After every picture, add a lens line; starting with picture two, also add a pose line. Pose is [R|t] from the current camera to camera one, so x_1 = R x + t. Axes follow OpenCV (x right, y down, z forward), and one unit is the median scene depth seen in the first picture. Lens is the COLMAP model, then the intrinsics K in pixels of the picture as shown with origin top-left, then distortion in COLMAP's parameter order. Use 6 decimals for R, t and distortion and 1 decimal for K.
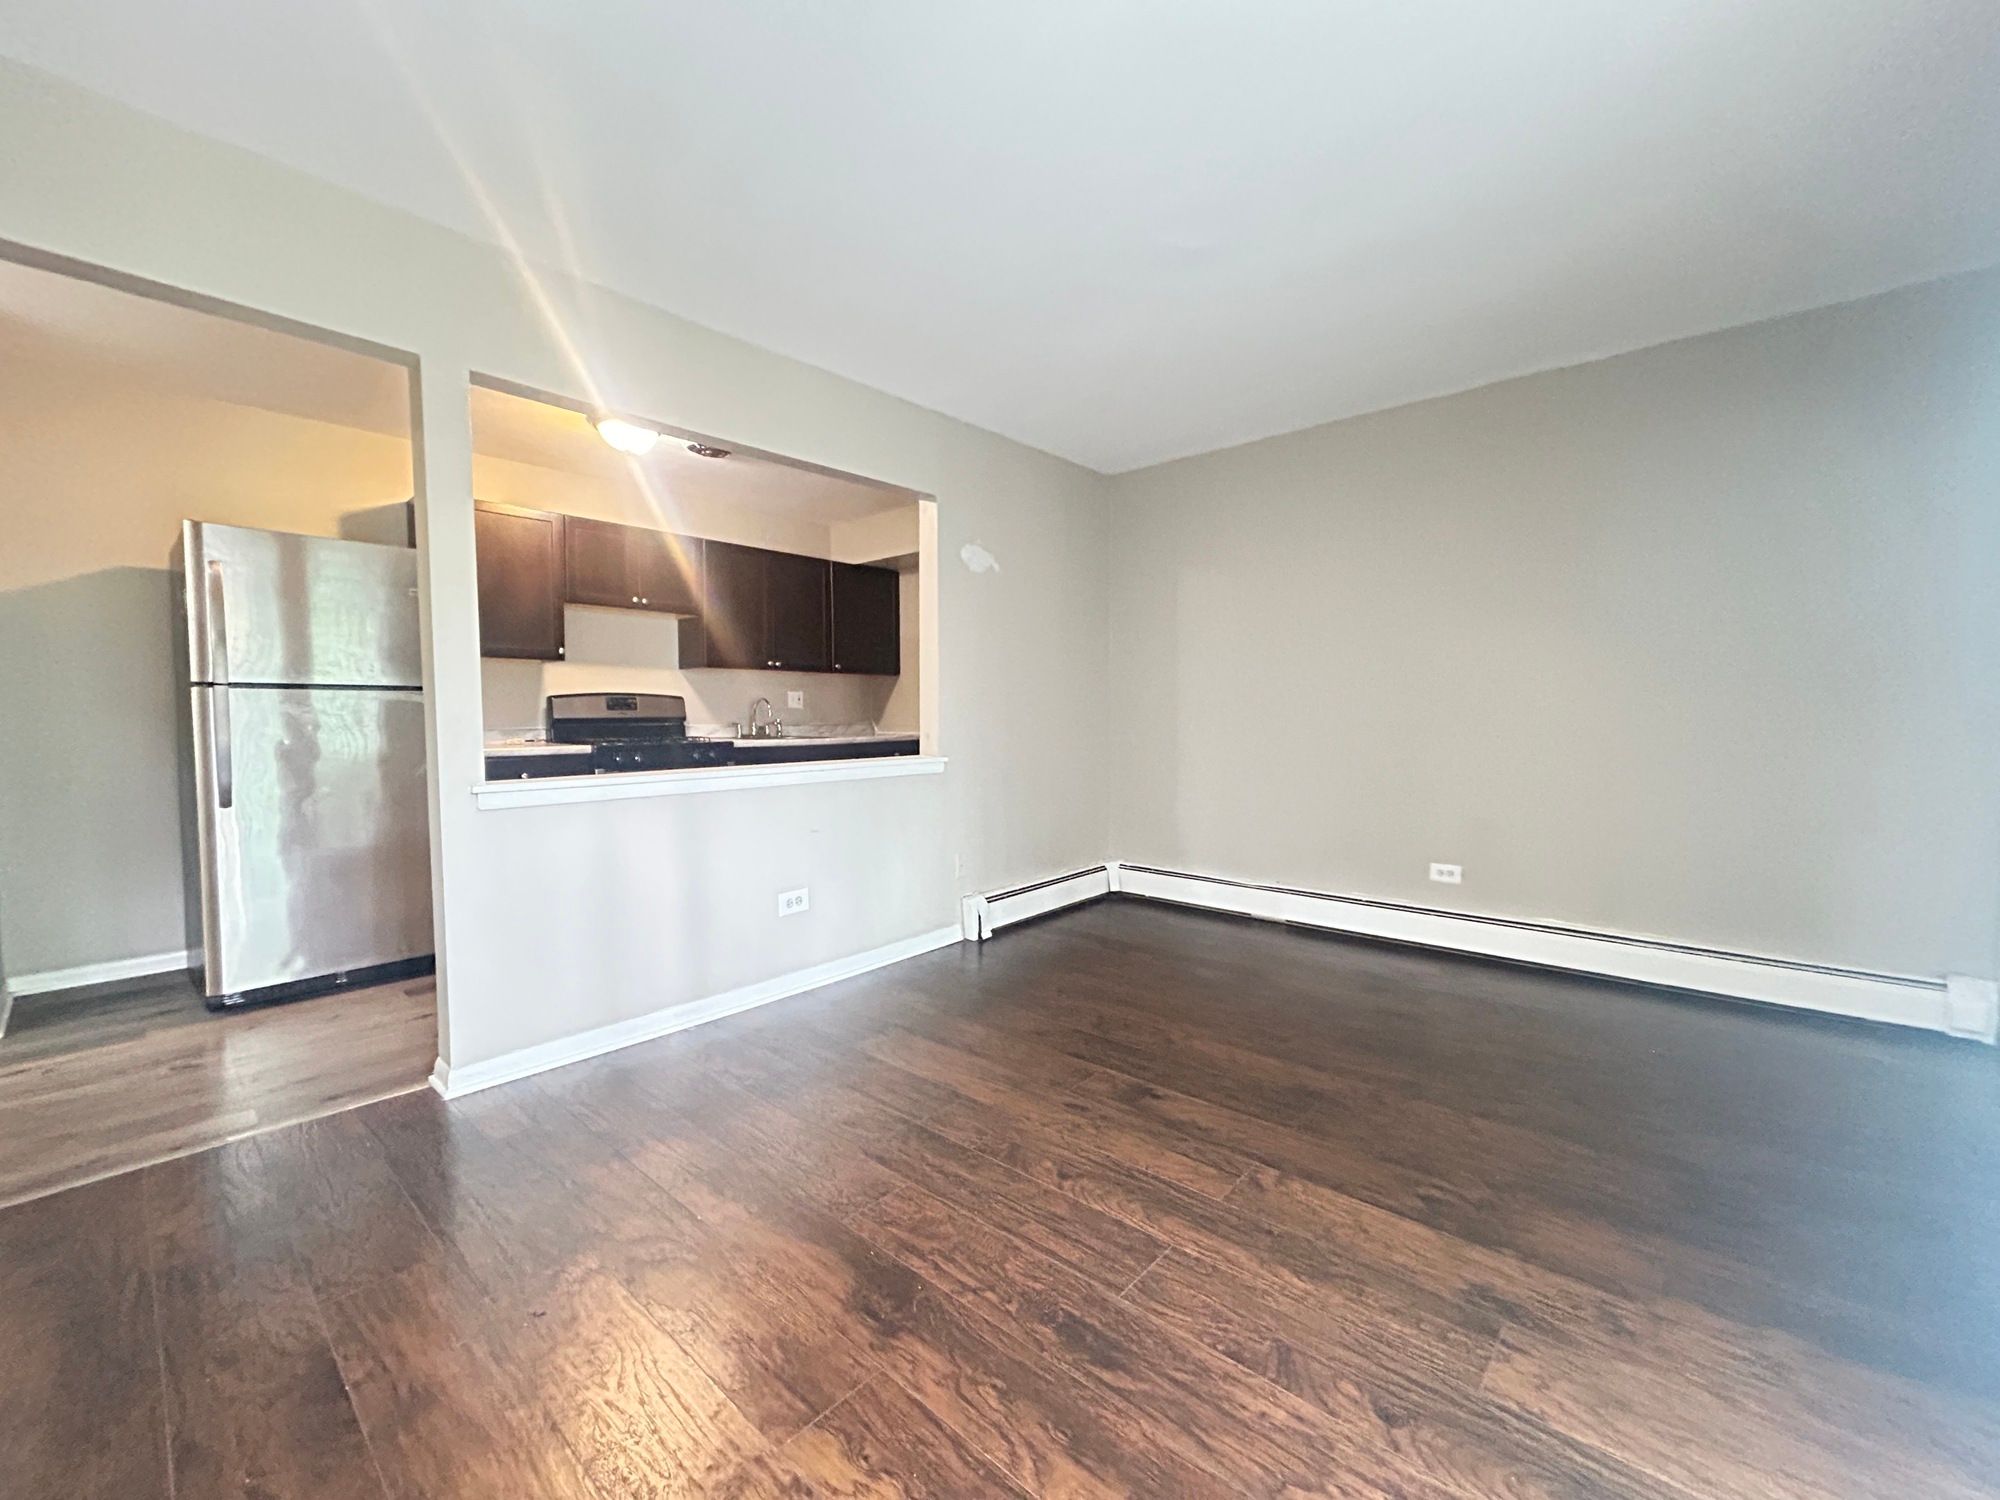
lens RADIAL K [[795.1, 0, 1002.6], [0, 795.1, 753.7], [0, 0, 1]] dist [-0.002599, -0.000424]
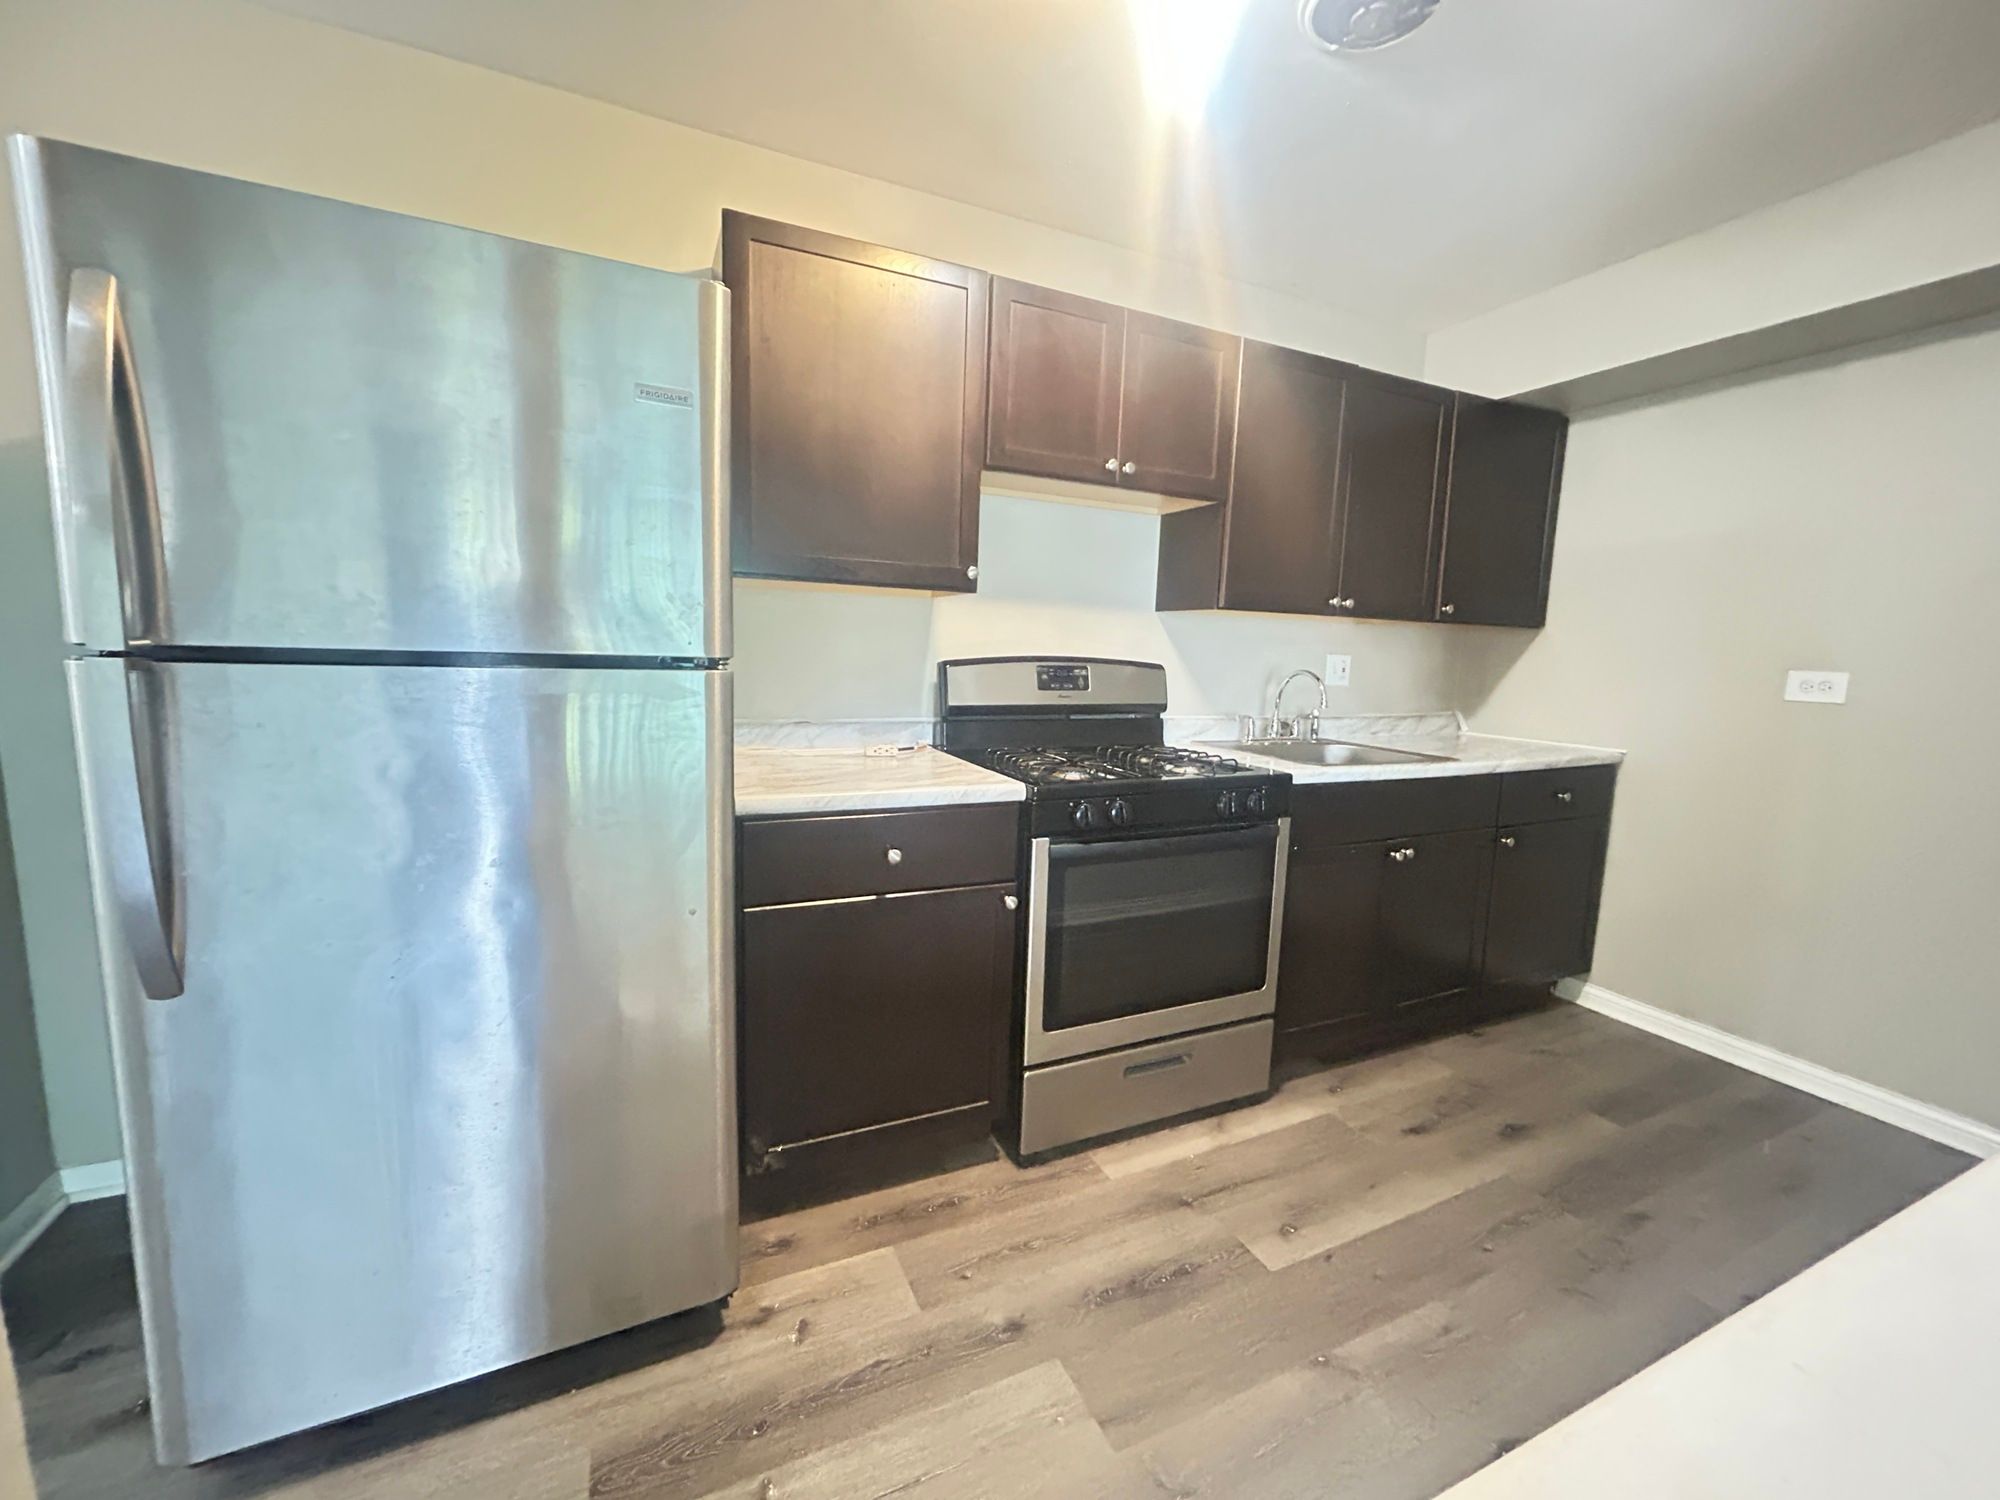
lens RADIAL K [[795.1, 0, 997.5], [0, 795.1, 748.9], [0, 0, 1]] dist [-0.002599, -0.000424]
pose [[0.916110, 0.086292, -0.391530, -0.323488], [-0.057325, 0.994722, 0.085102, -0.060625], [0.396807, -0.055519, 0.916222, 0.525357]]
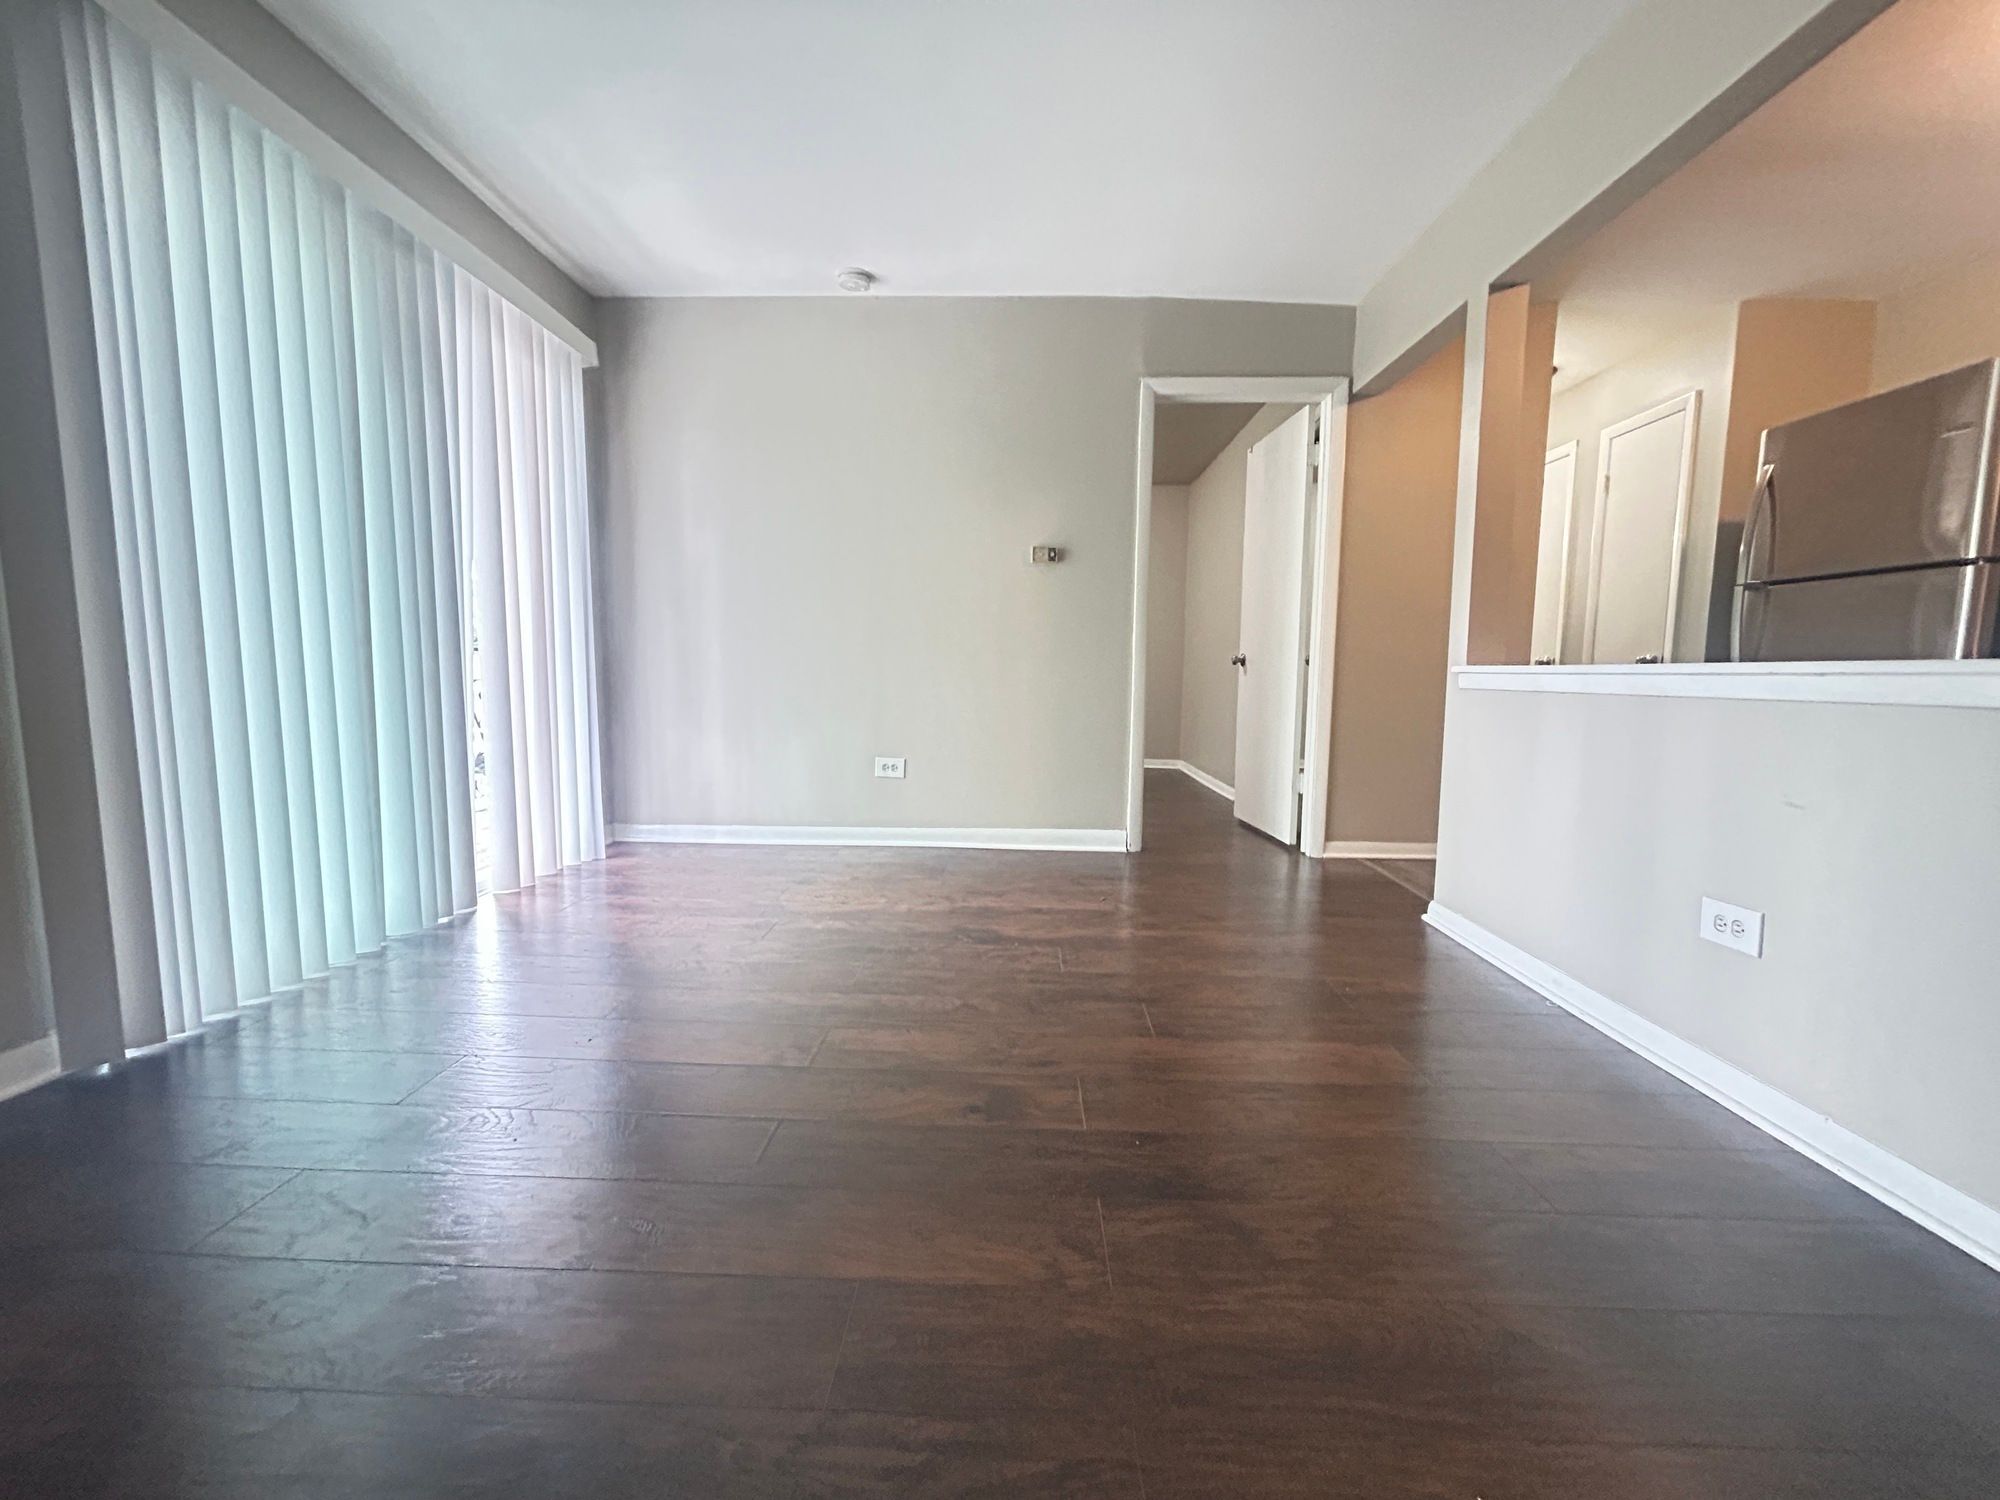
lens RADIAL K [[795.1, 0, 998.6], [0, 795.1, 749.4], [0, 0, 1]] dist [-0.002599, -0.000424]
pose [[-0.768172, 0.064735, -0.636963, 0.296393], [-0.034631, 0.989218, 0.142300, 0.010566], [0.639306, 0.131369, -0.757647, 0.744959]]
